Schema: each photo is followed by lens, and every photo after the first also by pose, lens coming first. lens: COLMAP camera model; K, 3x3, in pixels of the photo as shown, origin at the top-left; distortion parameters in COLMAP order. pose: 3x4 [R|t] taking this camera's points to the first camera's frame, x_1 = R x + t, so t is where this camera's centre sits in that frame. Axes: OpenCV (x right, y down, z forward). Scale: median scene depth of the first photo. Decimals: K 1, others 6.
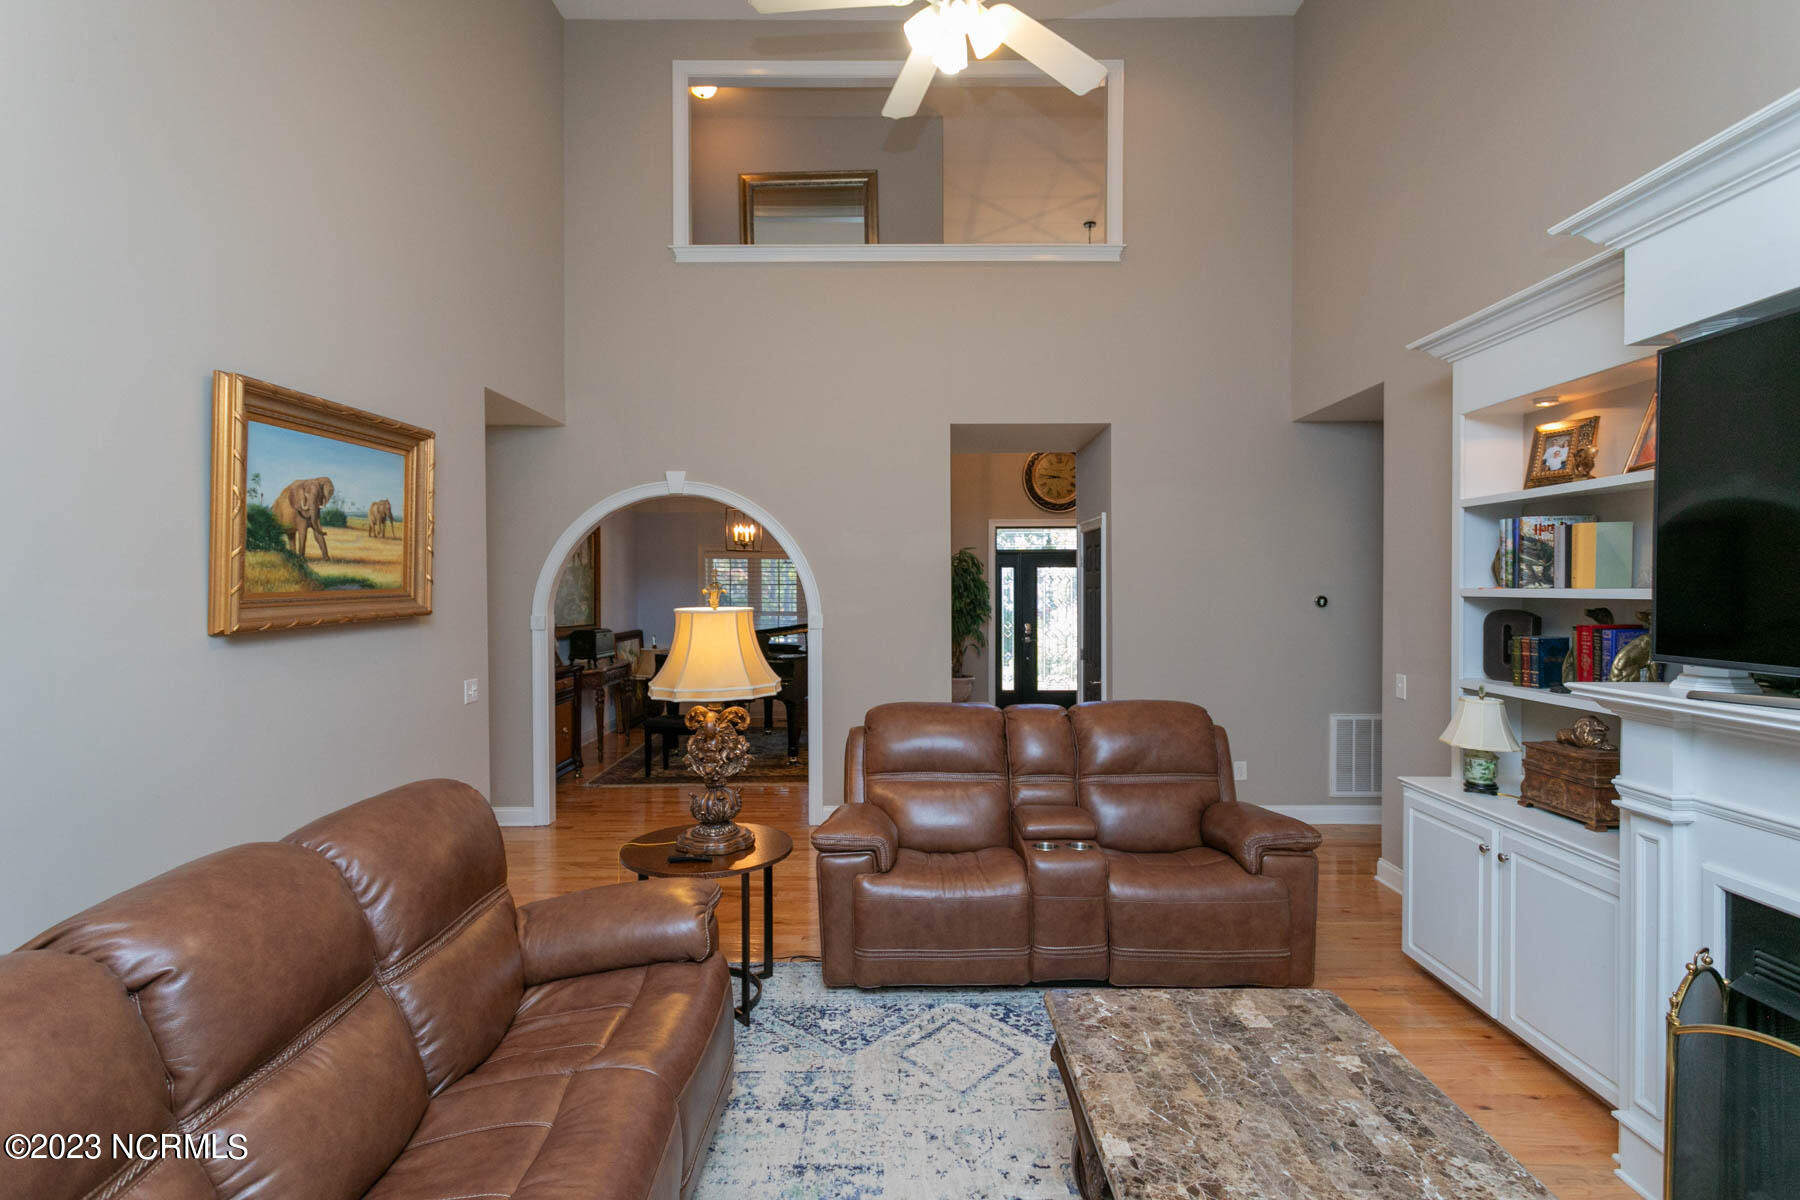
lens RADIAL K [[836.0, 0, 902.7], [0, 836.0, 595.0], [0, 0, 1]] dist [0.002330, -0.000023]
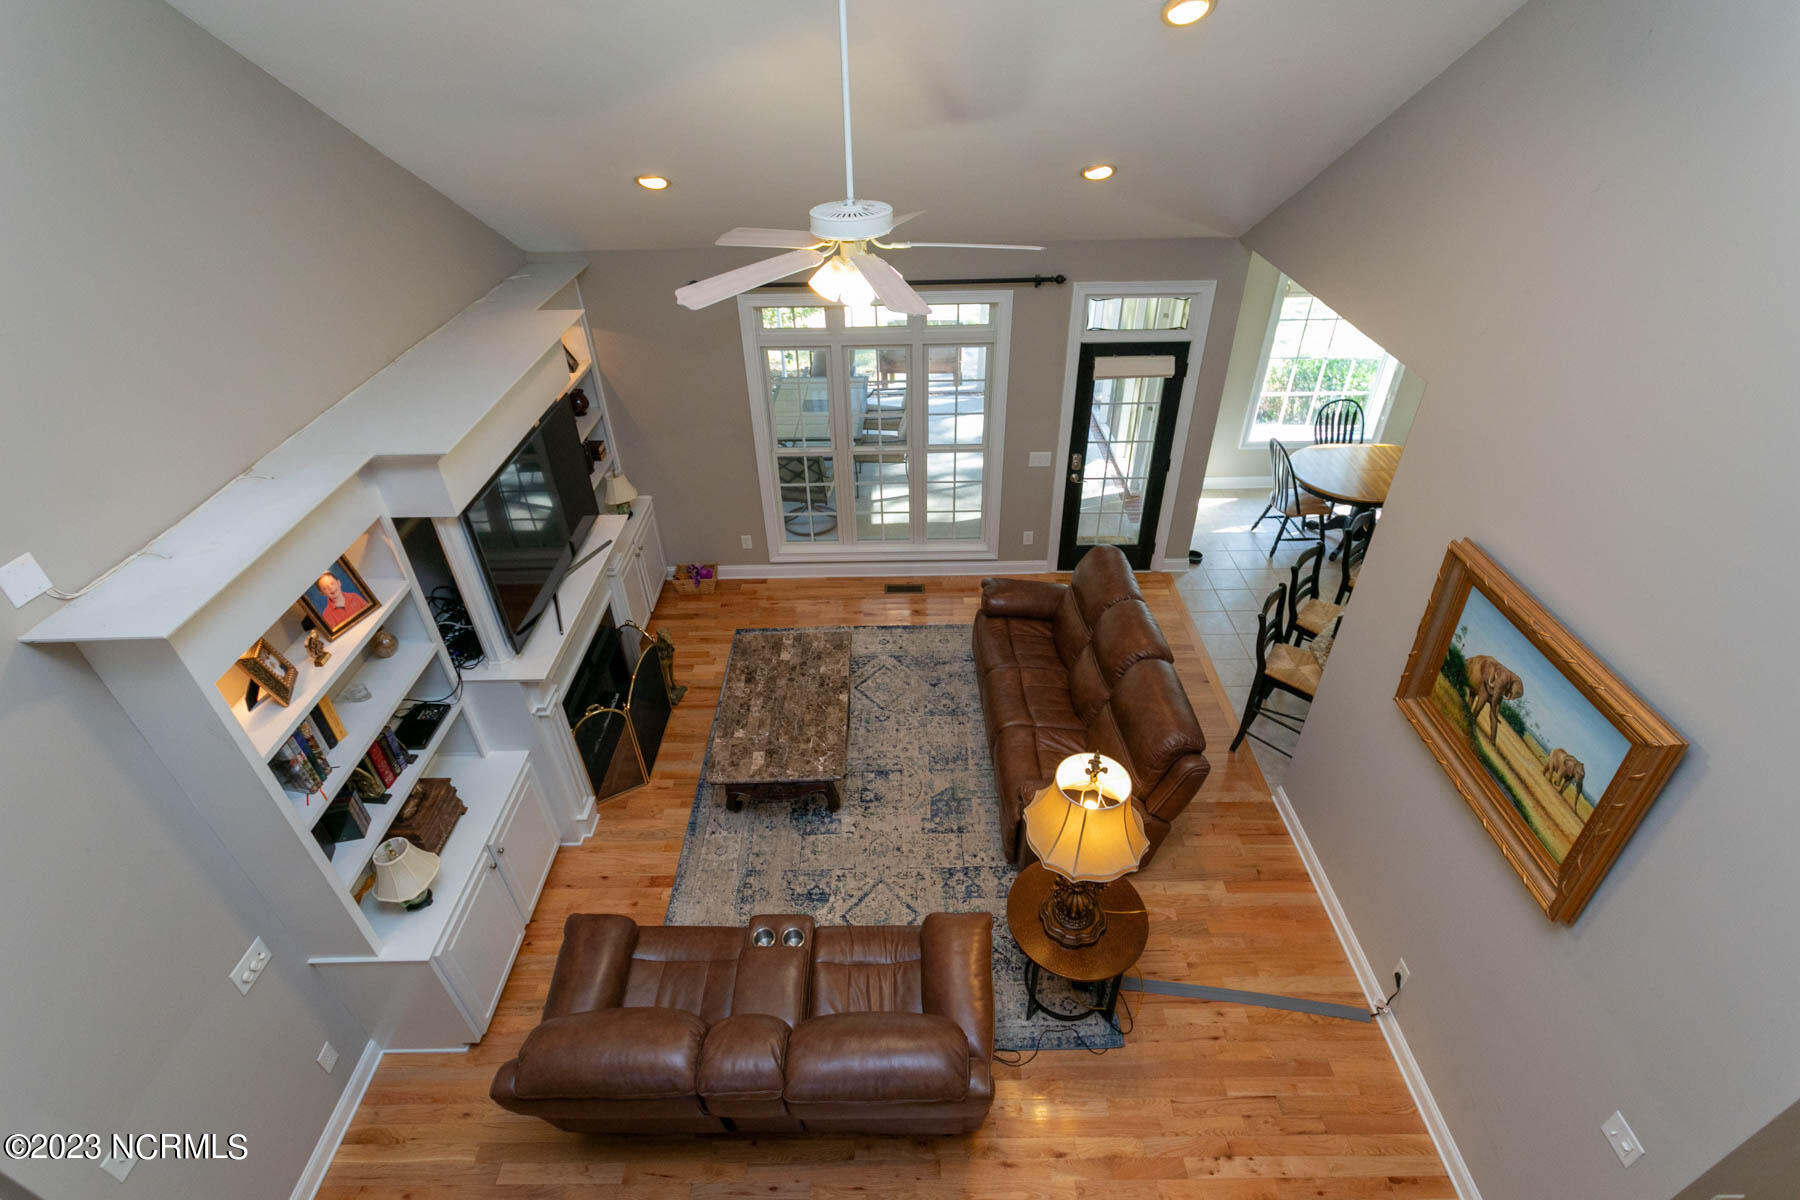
lens RADIAL K [[865.4, 0, 900.0], [0, 865.4, 600.0], [0, 0, 1]] dist [-0.001114, 0.000166]
pose [[-0.999834, 0.017239, 0.005831, 0.008072], [0.017338, 0.805040, 0.592967, -0.836780], [0.005528, 0.592970, -0.805205, 1.799655]]
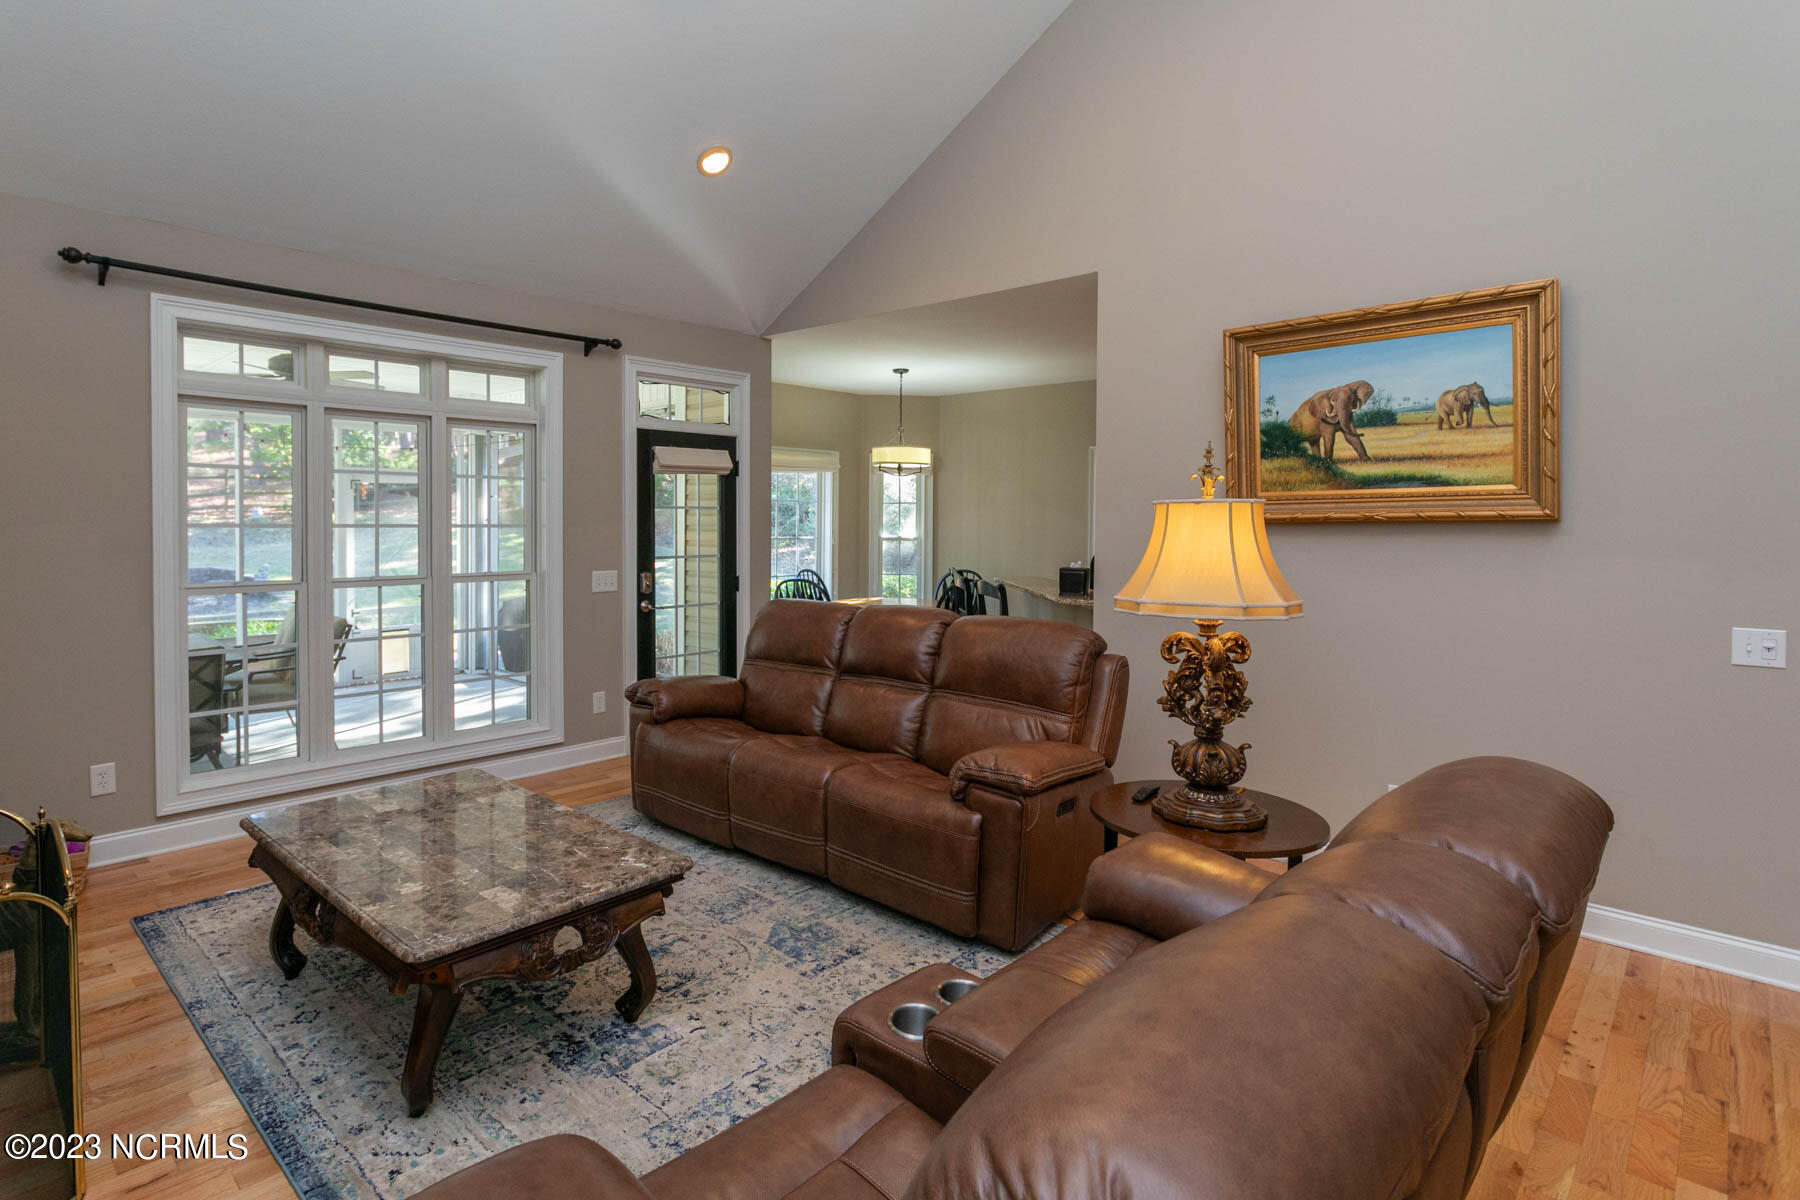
lens RADIAL K [[933.6, 0, 828.4], [0, 933.6, 537.0], [0, 0, 1]] dist [-0.002236, 0.000279]
pose [[-0.698221, 0.011980, -0.715782, 0.636009], [-0.010142, 0.999594, 0.026623, 0.031267], [0.715810, 0.025848, -0.697816, 1.392761]]
